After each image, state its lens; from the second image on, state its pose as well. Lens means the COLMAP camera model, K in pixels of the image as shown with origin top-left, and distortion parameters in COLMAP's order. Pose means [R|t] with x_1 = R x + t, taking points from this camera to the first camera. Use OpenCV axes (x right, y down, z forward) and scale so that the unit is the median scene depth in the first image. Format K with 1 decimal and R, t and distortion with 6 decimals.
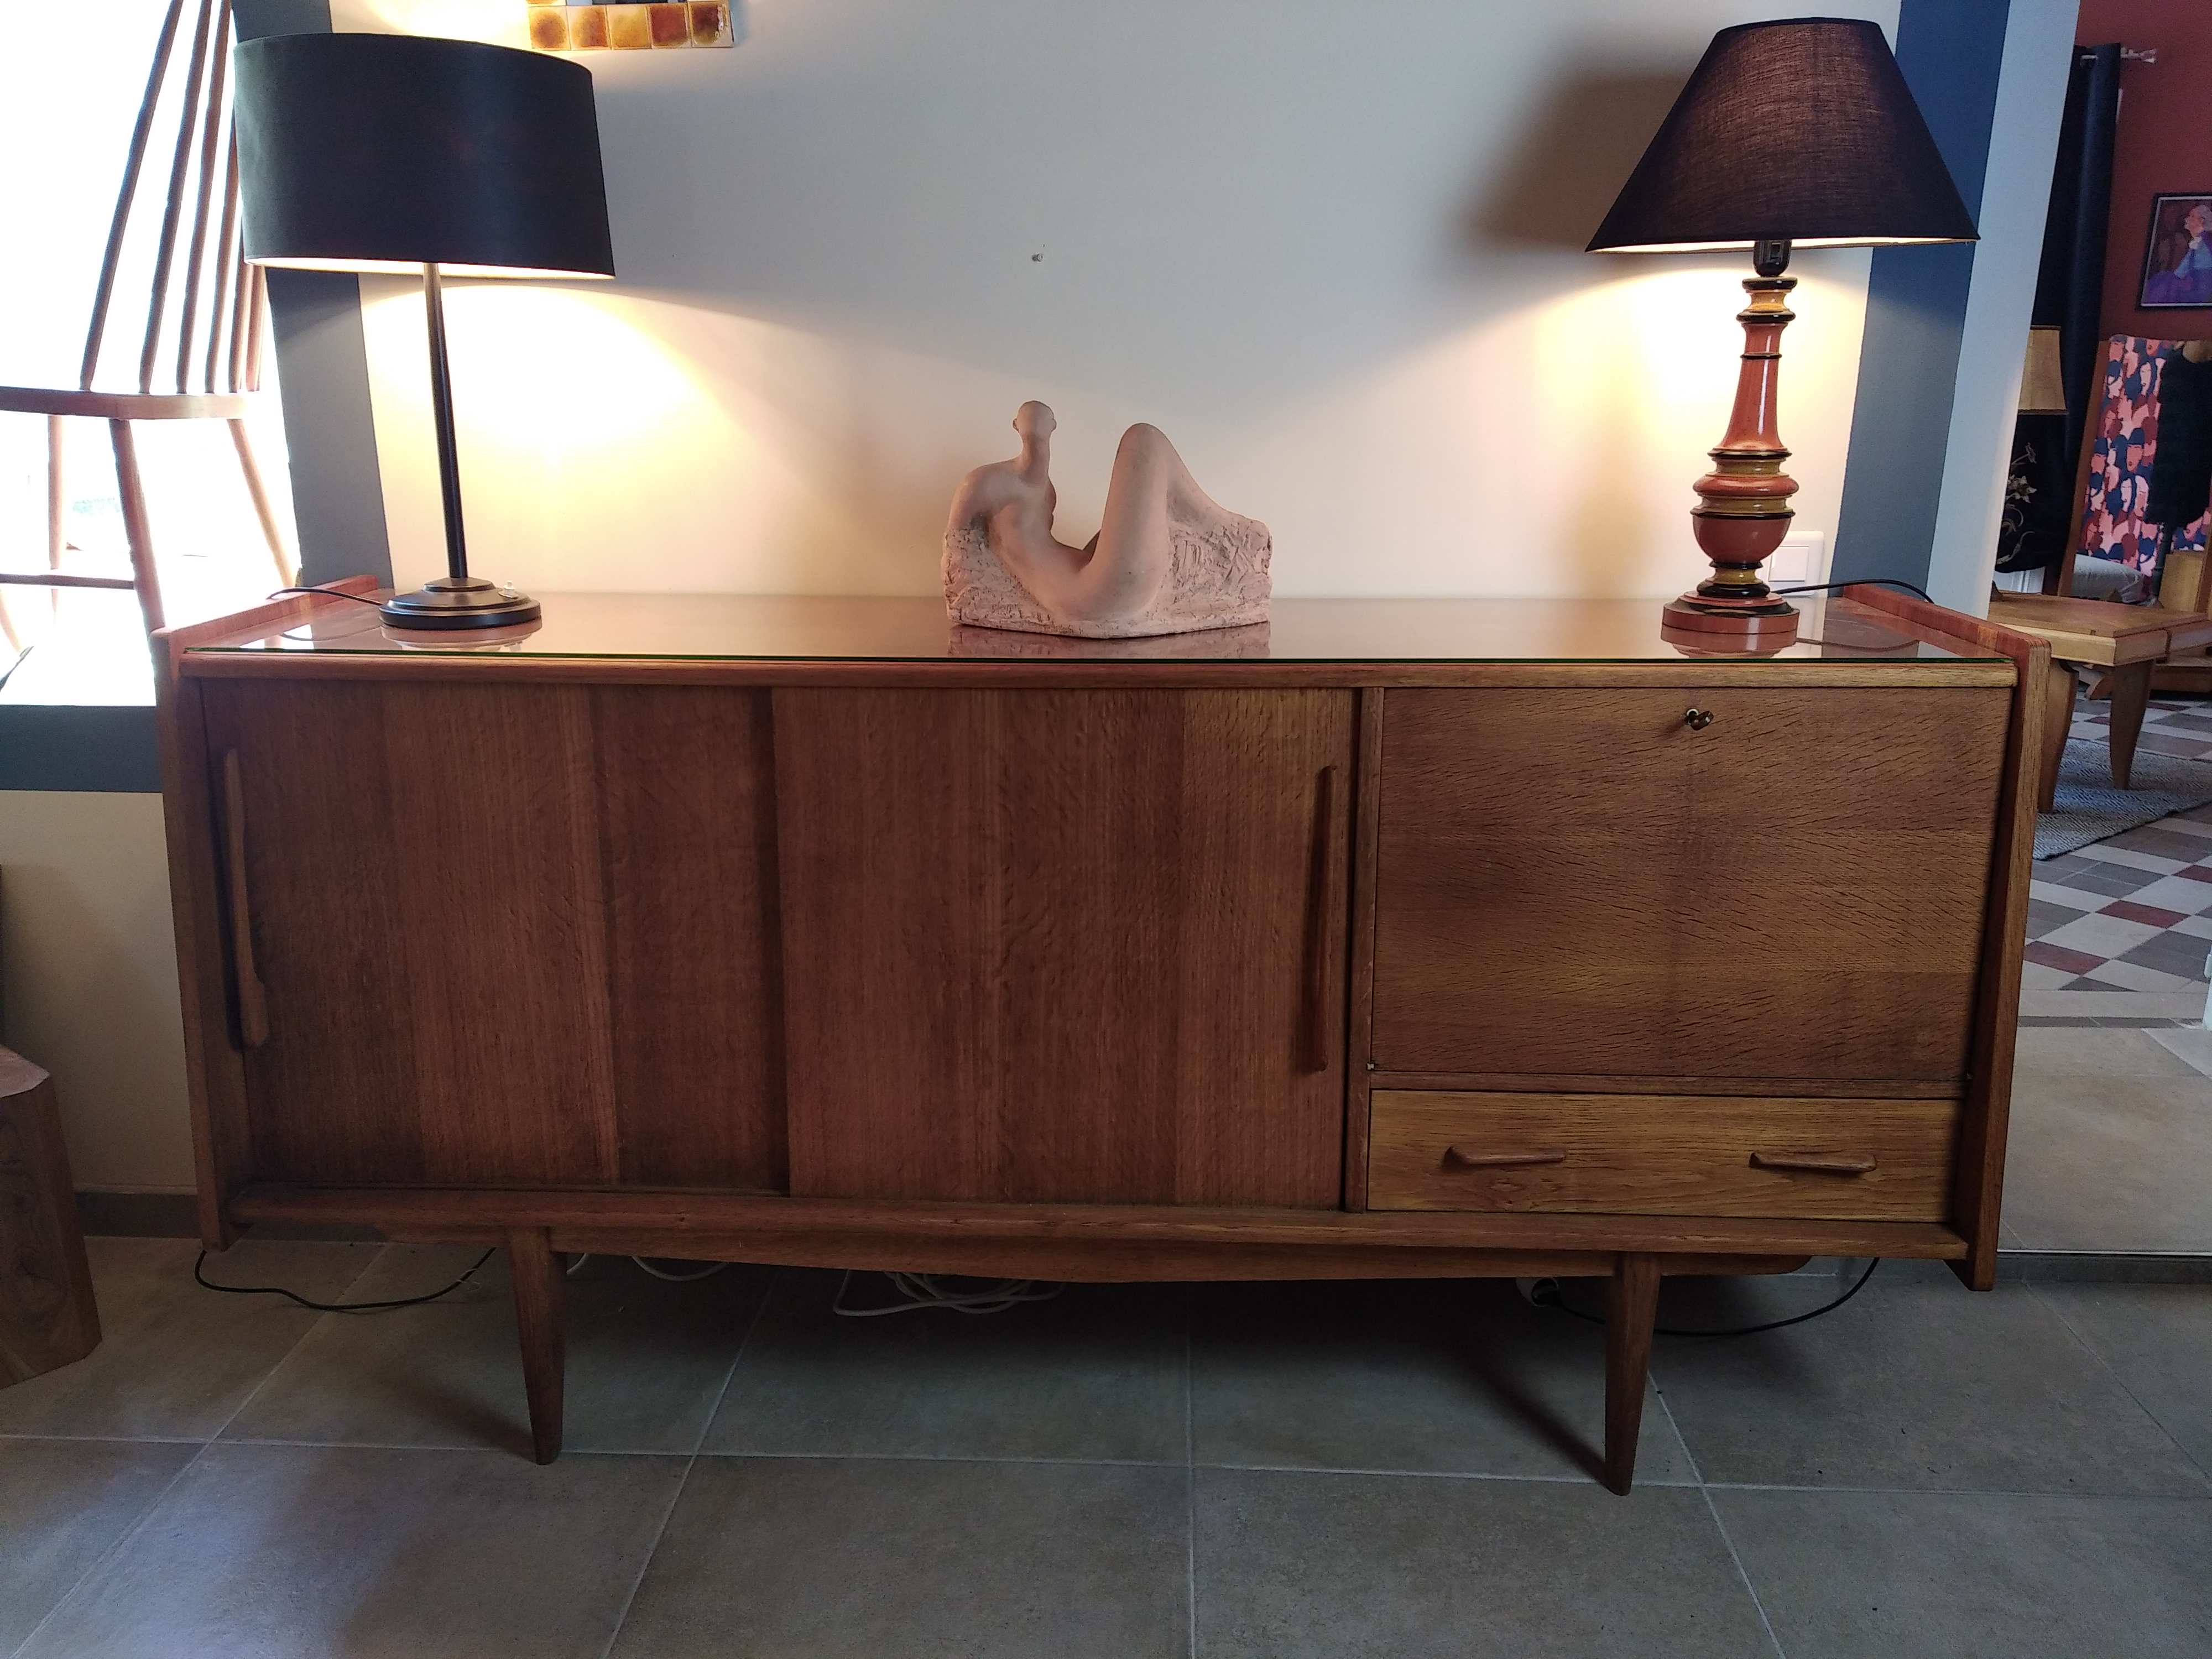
lens RADIAL K [[1655.4, 0, 1106.3], [0, 1655.4, 842.6], [0, 0, 1]] dist [0.019773, -0.017975]
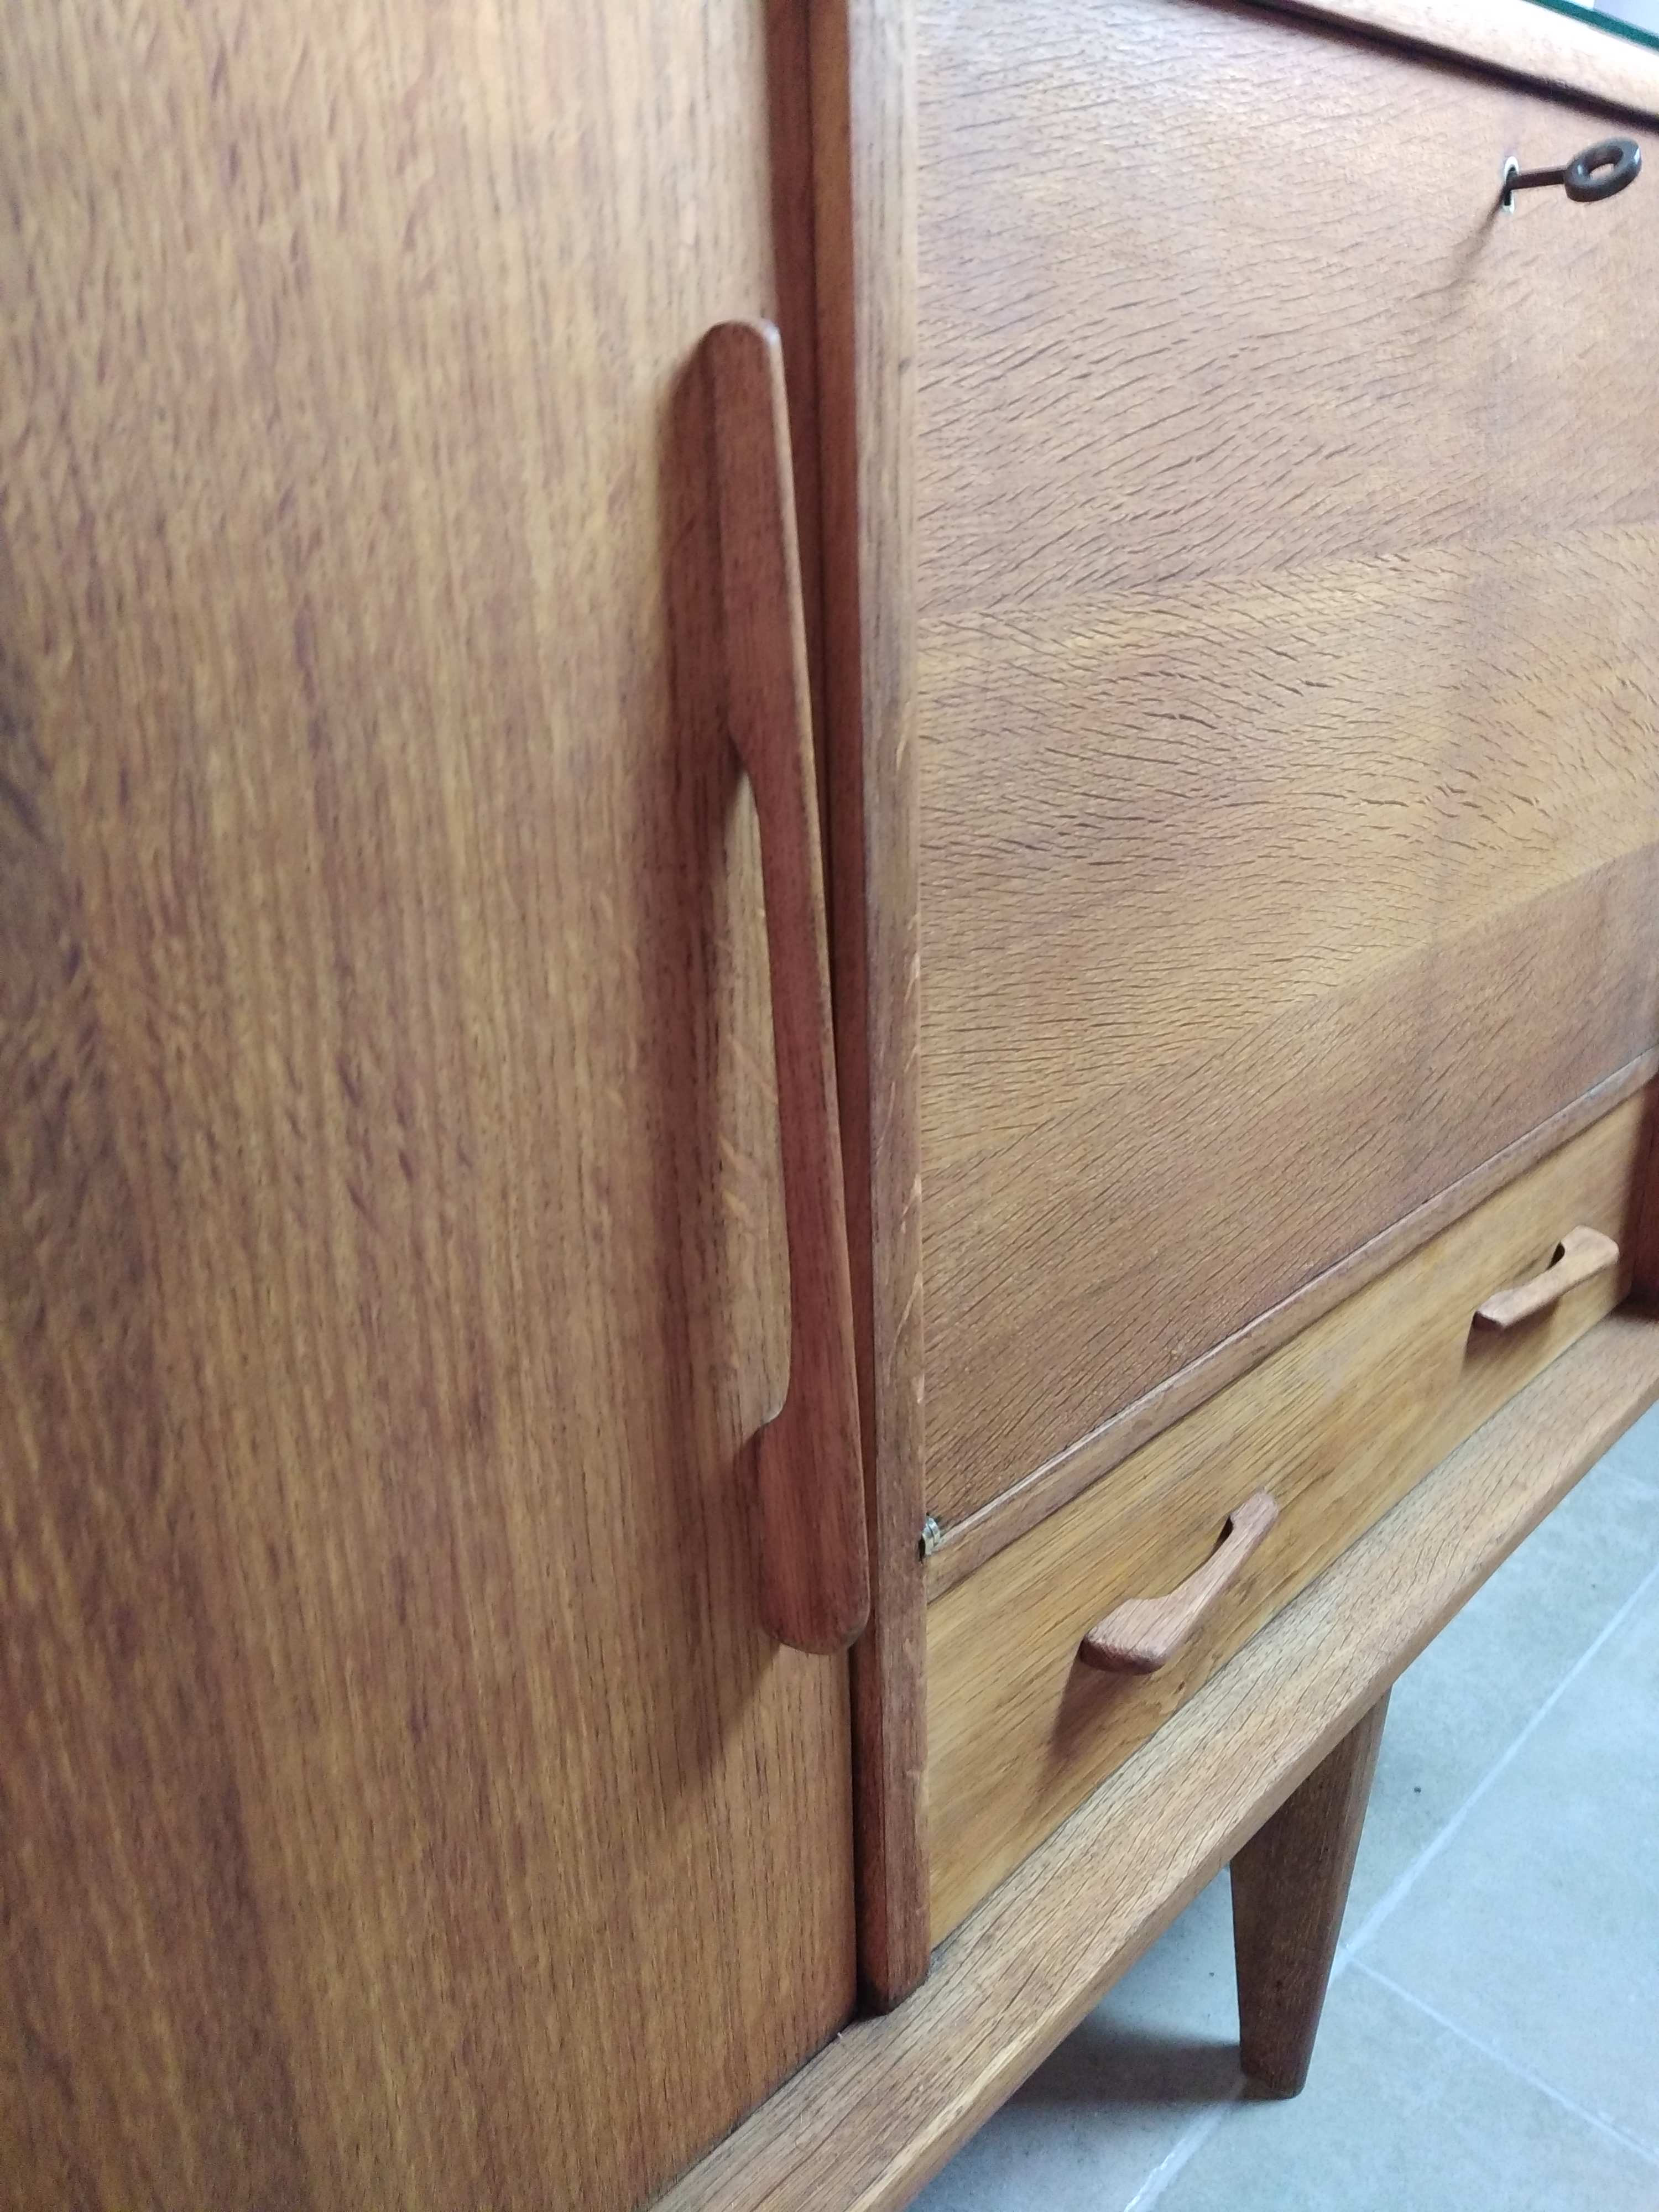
lens RADIAL K [[1655.4, 0, 839.0], [0, 1655.4, 1096.9], [0, 0, 1]] dist [0.019773, -0.017975]
pose [[0.642038, -0.285879, 0.711379, -0.025207], [0.200717, 0.958192, 0.203913, 0.004925], [-0.739933, 0.011866, 0.672576, 0.828200]]
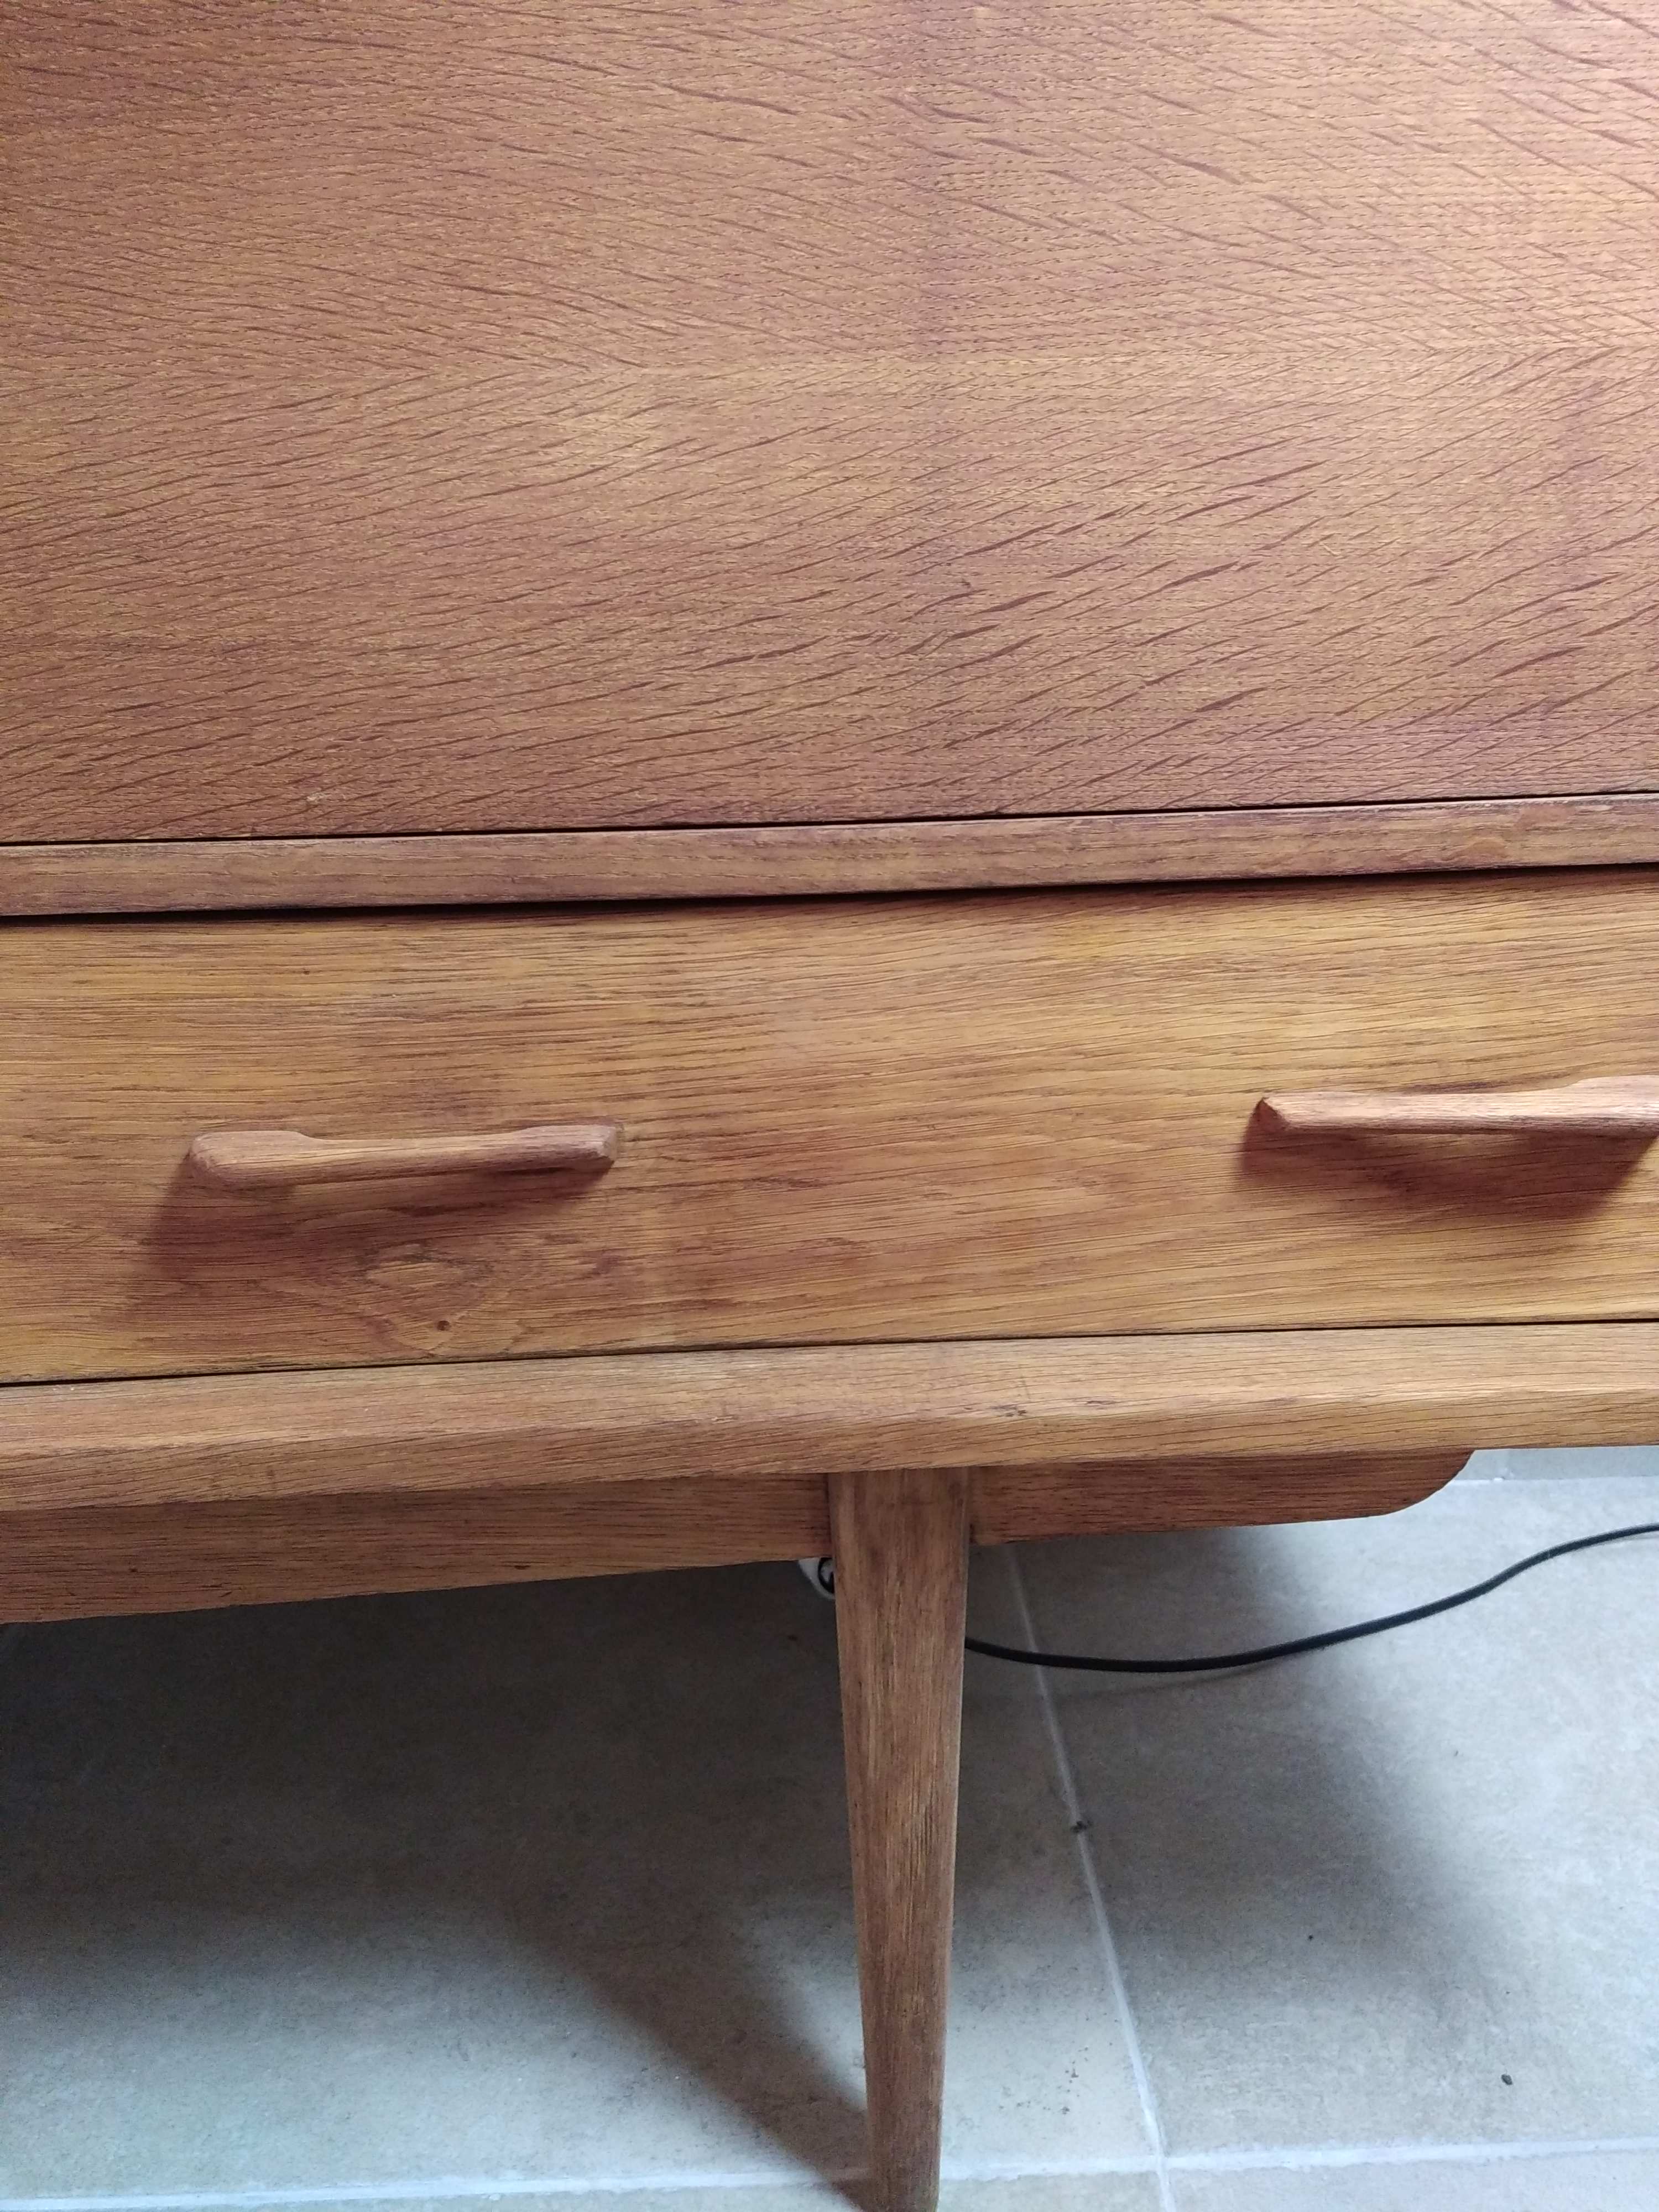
lens RADIAL K [[1655.4, 0, 835.4], [0, 1655.4, 1097.2], [0, 0, 1]] dist [0.019773, -0.017975]
pose [[0.995156, -0.041417, 0.089163, 0.293600], [0.039777, 0.999007, 0.020094, 0.178996], [-0.089907, -0.016450, 0.995814, 0.730192]]
